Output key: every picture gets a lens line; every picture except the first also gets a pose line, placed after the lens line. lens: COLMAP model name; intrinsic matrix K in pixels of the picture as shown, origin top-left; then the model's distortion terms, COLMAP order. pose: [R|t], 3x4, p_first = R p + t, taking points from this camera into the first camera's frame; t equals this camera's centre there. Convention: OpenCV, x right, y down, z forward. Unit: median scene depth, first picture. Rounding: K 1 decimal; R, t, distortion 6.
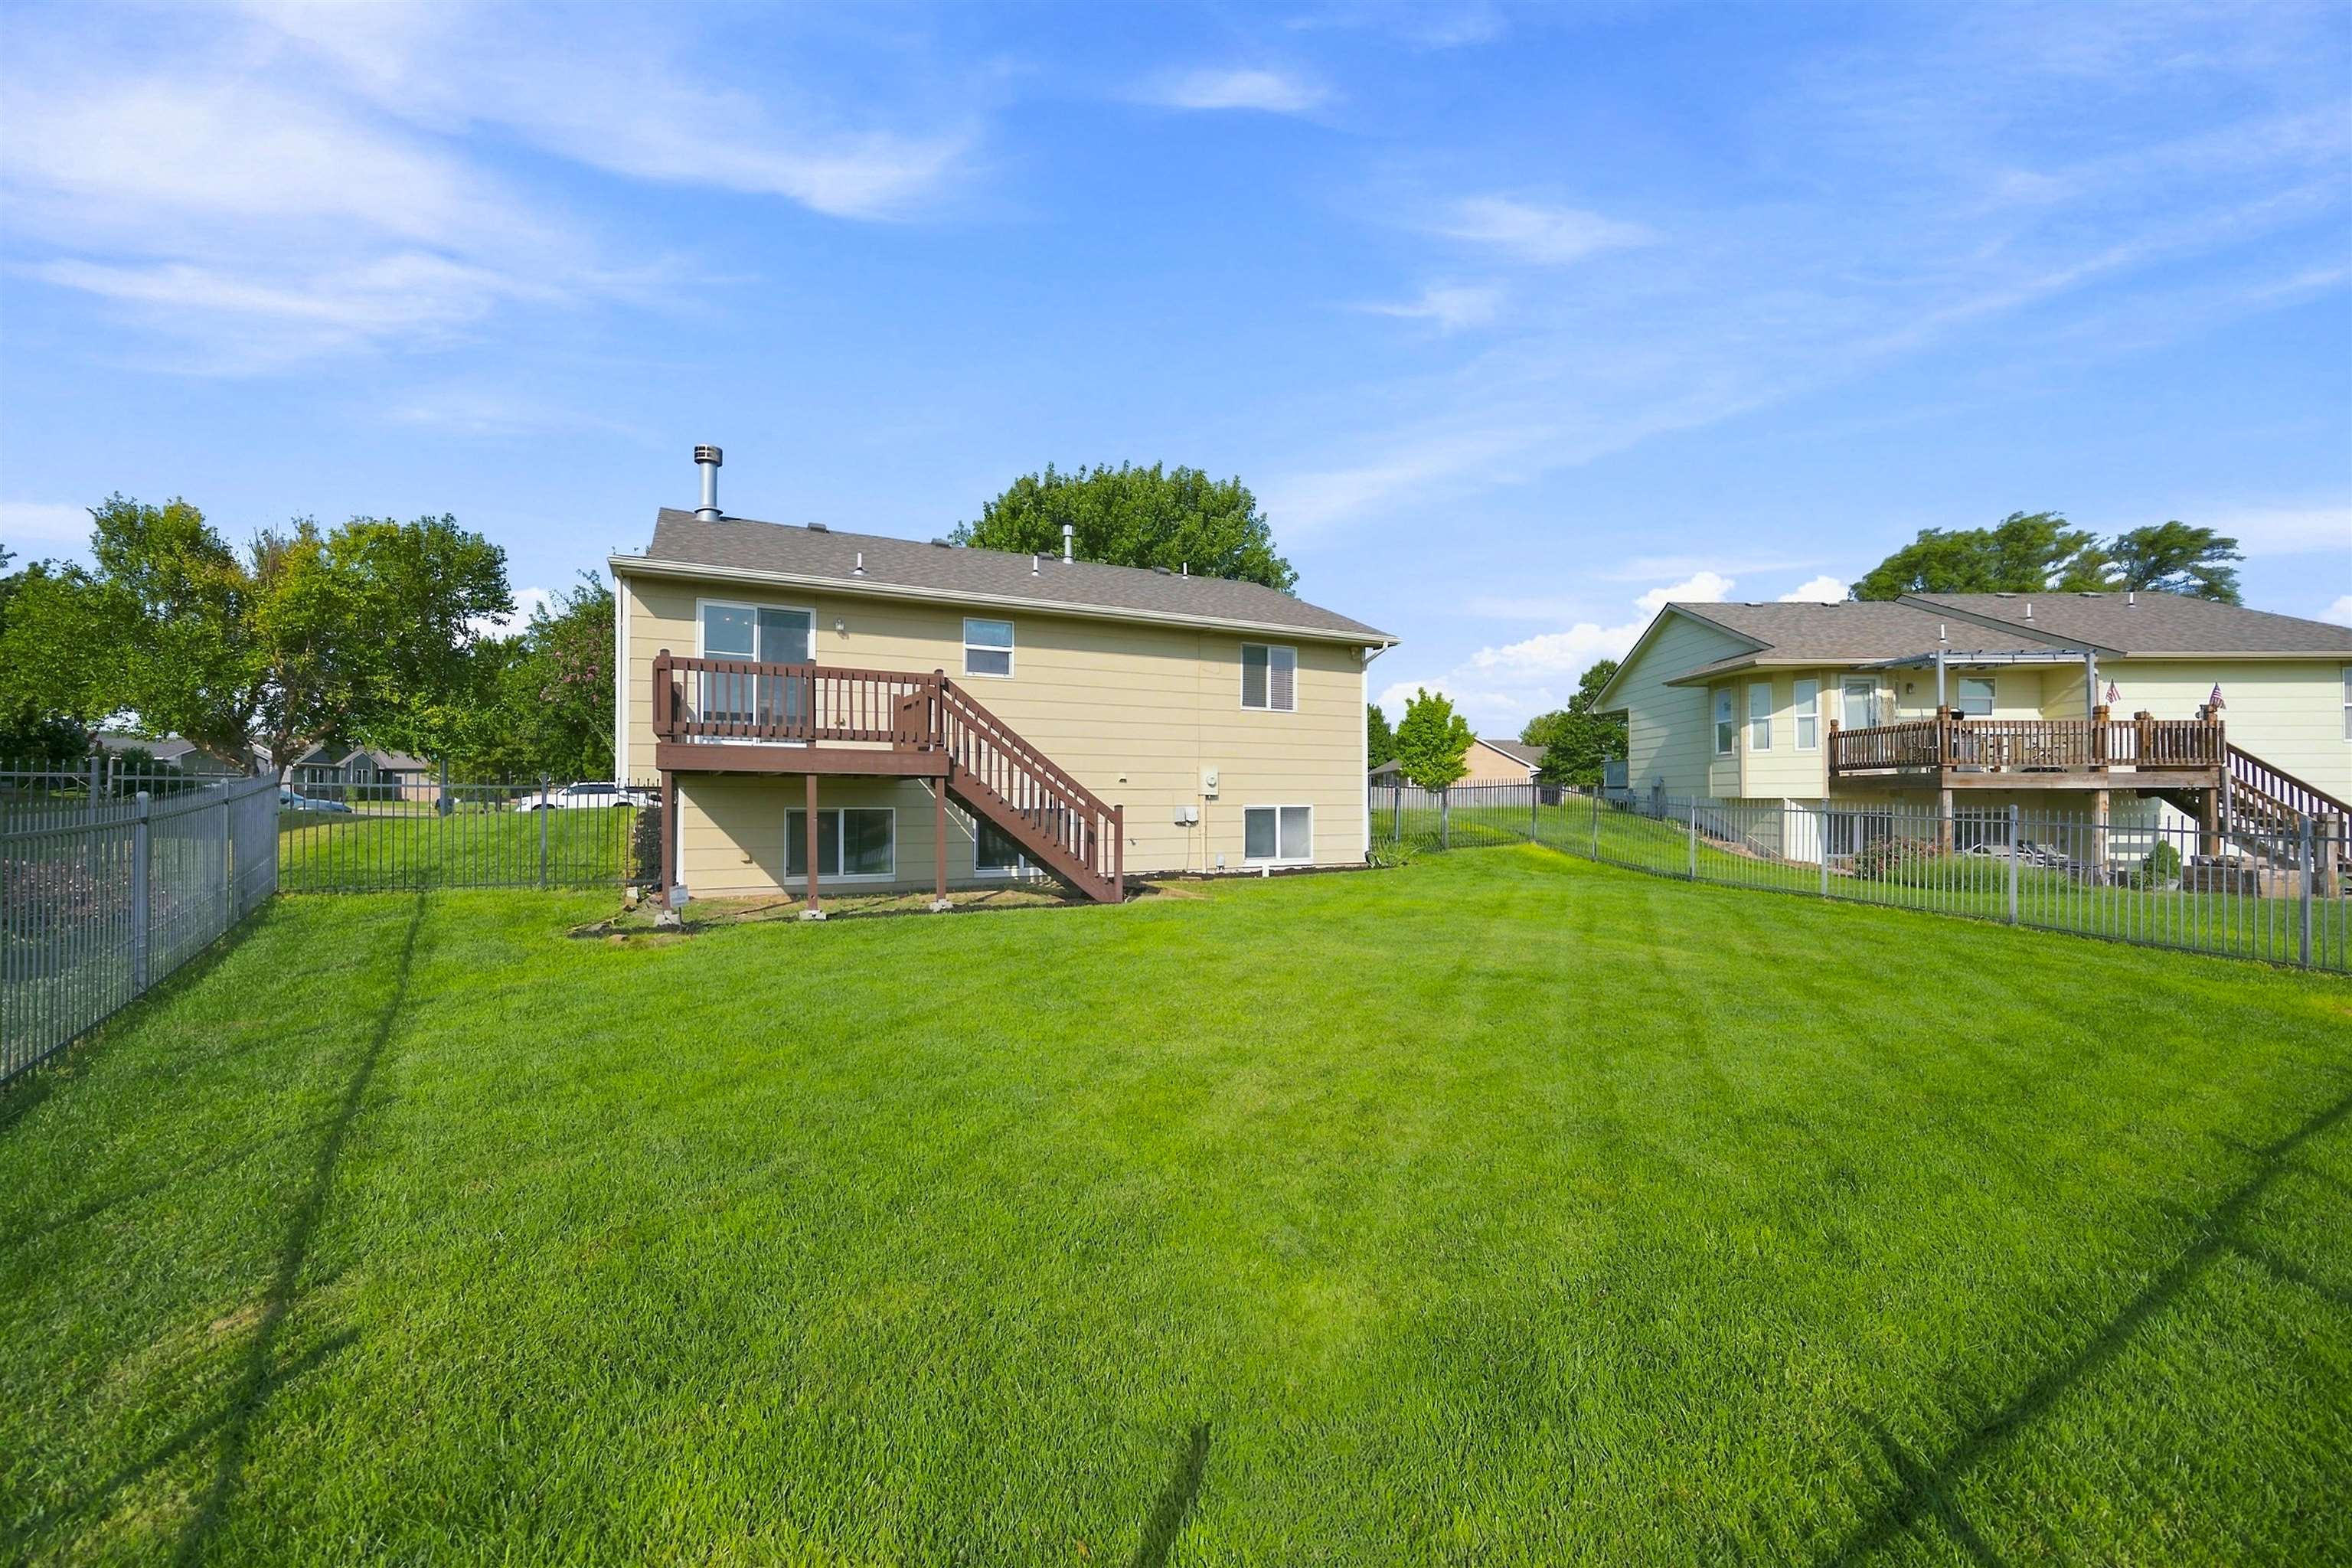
lens RADIAL K [[951.9, 0, 1176.0], [0, 951.9, 784.0], [0, 0, 1]] dist [0.012970, 0.000010]
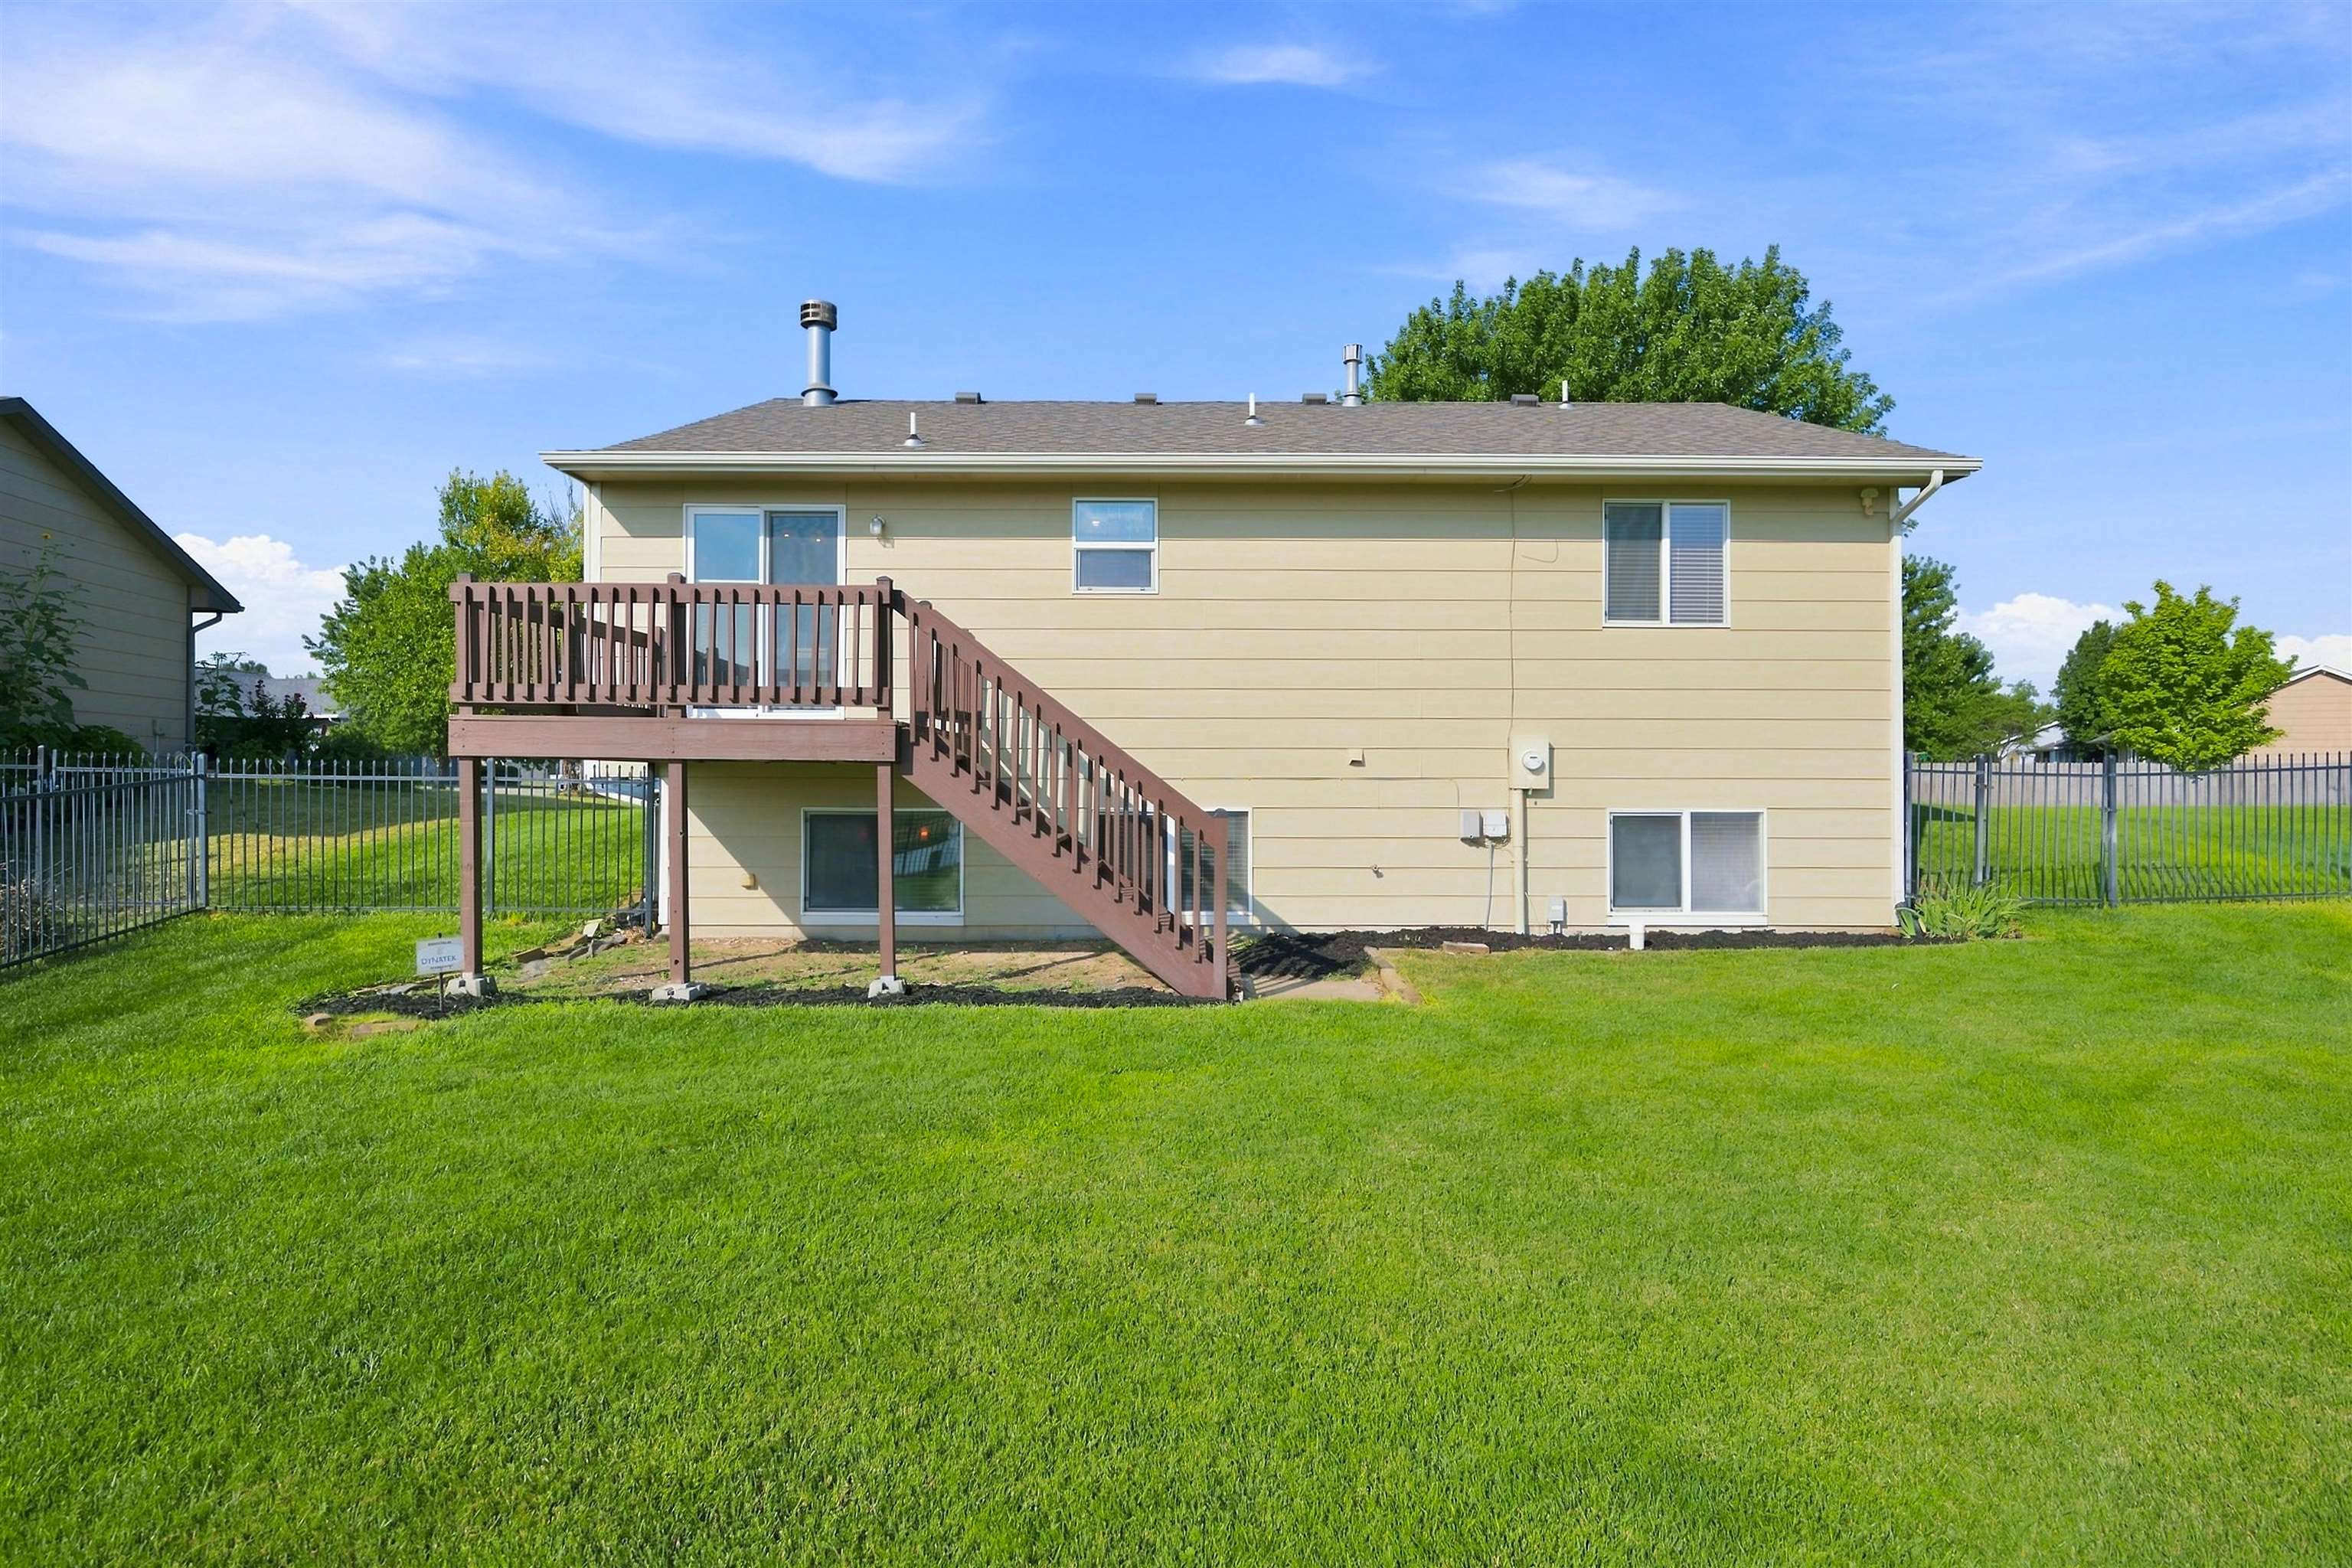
lens RADIAL K [[1211.9, 0, 1176.0], [0, 1211.9, 784.0], [0, 0, 1]] dist [-0.001586, 0.000111]
pose [[0.888334, 0.004039, -0.459181, 0.163588], [0.005774, 0.999784, 0.019965, -0.005712], [0.459162, -0.020387, 0.888118, 0.286344]]
